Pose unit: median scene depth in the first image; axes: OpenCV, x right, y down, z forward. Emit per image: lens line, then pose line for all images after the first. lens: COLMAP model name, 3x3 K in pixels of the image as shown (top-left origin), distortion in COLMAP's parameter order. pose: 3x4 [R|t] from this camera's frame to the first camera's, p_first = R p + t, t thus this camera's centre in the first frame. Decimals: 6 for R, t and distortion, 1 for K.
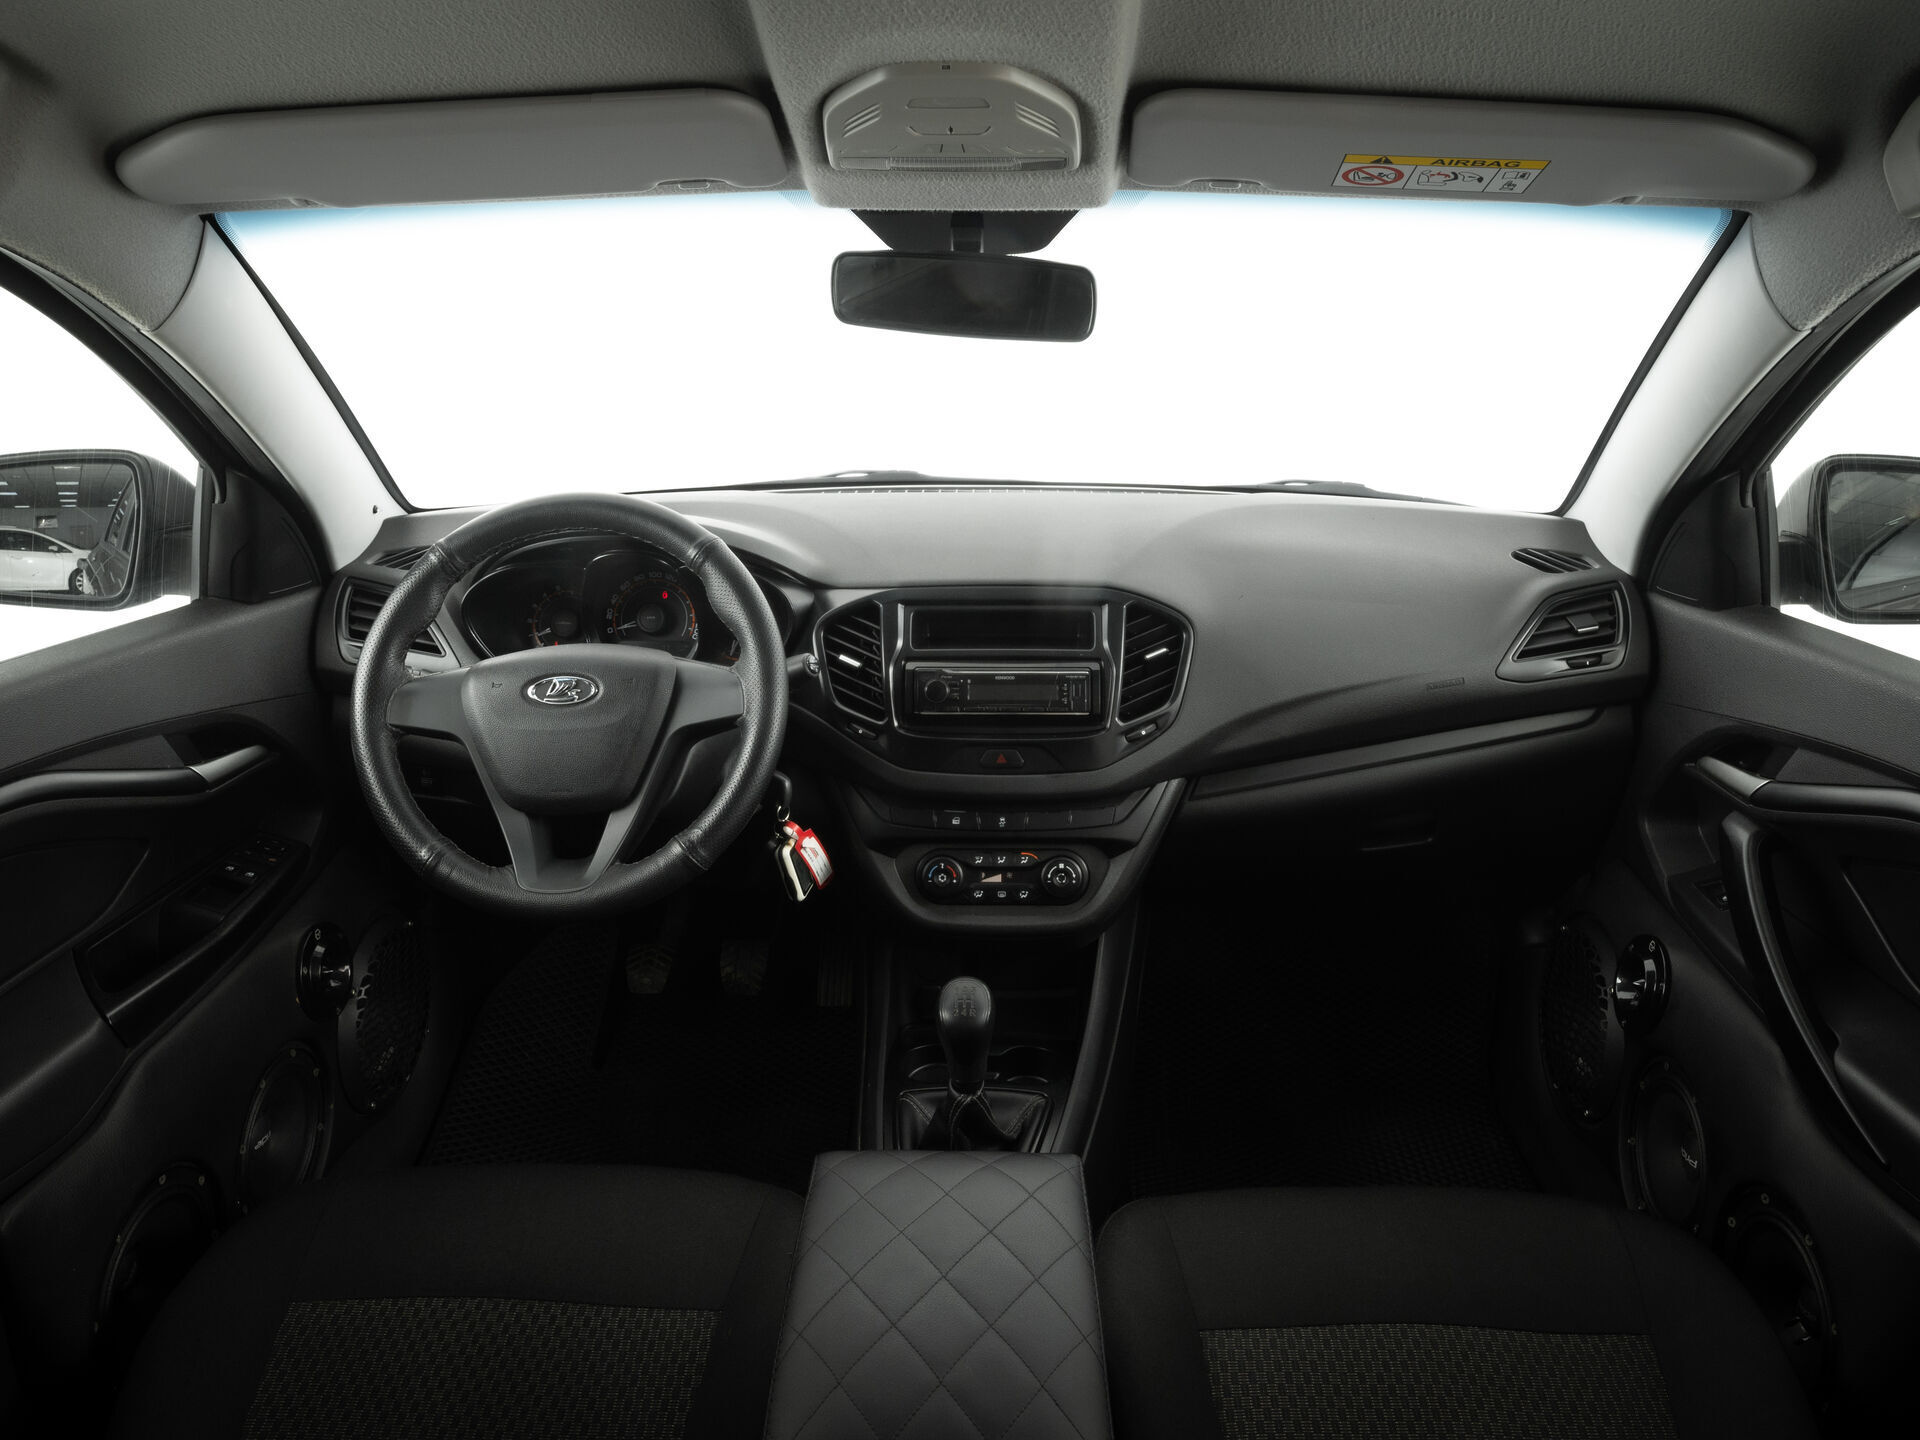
lens RADIAL K [[1401.6, 0, 964.9], [0, 1401.6, 650.8], [0, 0, 1]] dist [-0.026153, 0.000919]
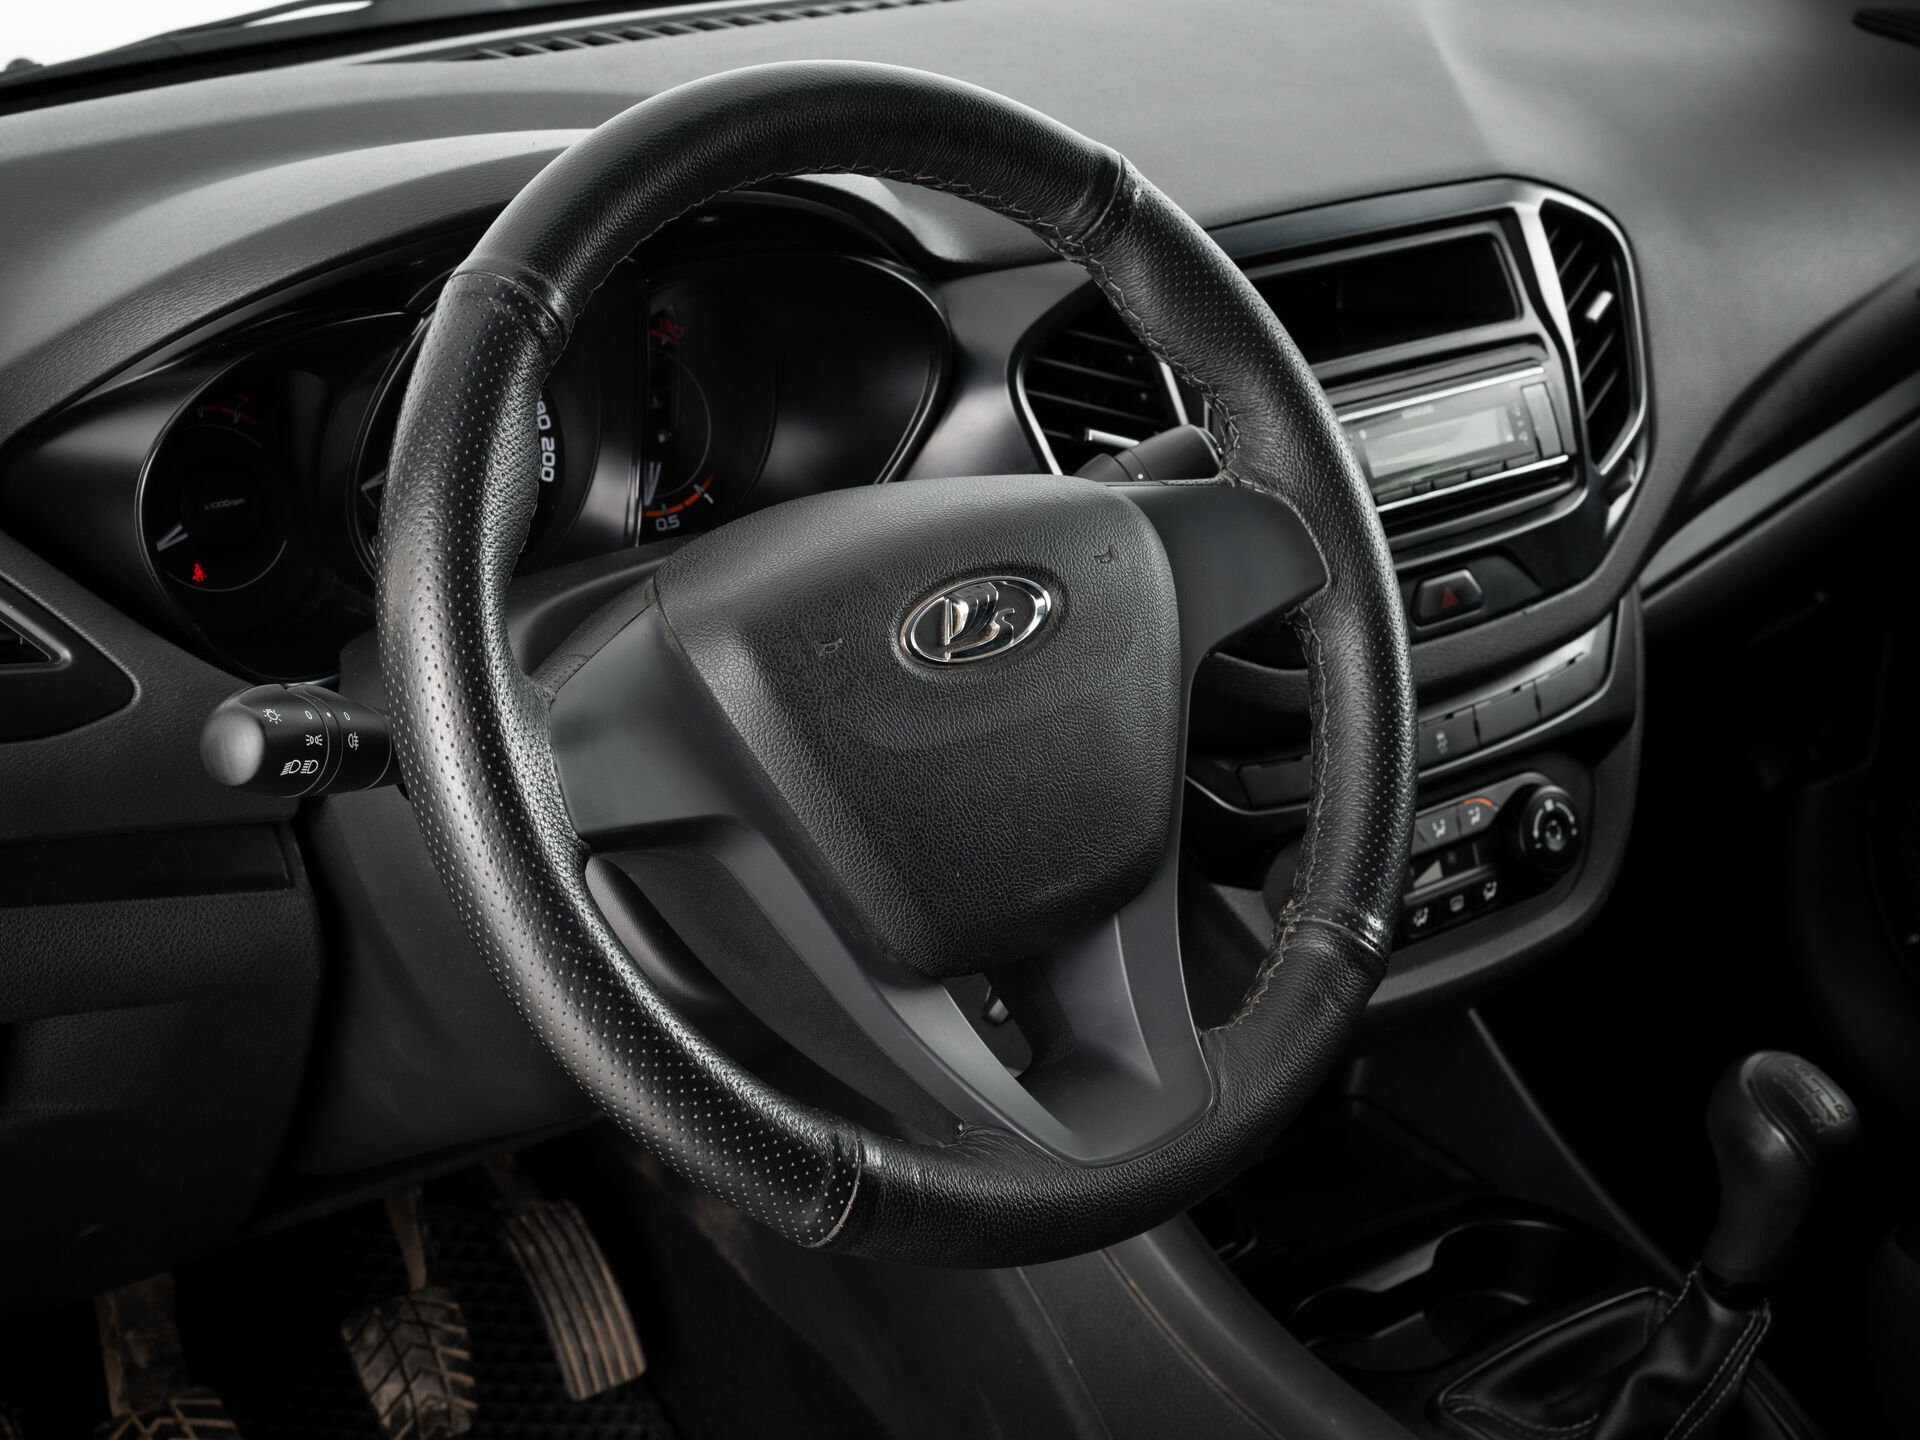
lens RADIAL K [[3292.9, 0, 965.6], [0, 3292.9, 717.2], [0, 0, 1]] dist [0.007586, 0.211935]
pose [[0.741603, -0.227988, 0.630909, -0.728107], [0.166227, 0.973600, 0.156433, -0.070142], [-0.649918, -0.011137, 0.759922, 0.318571]]
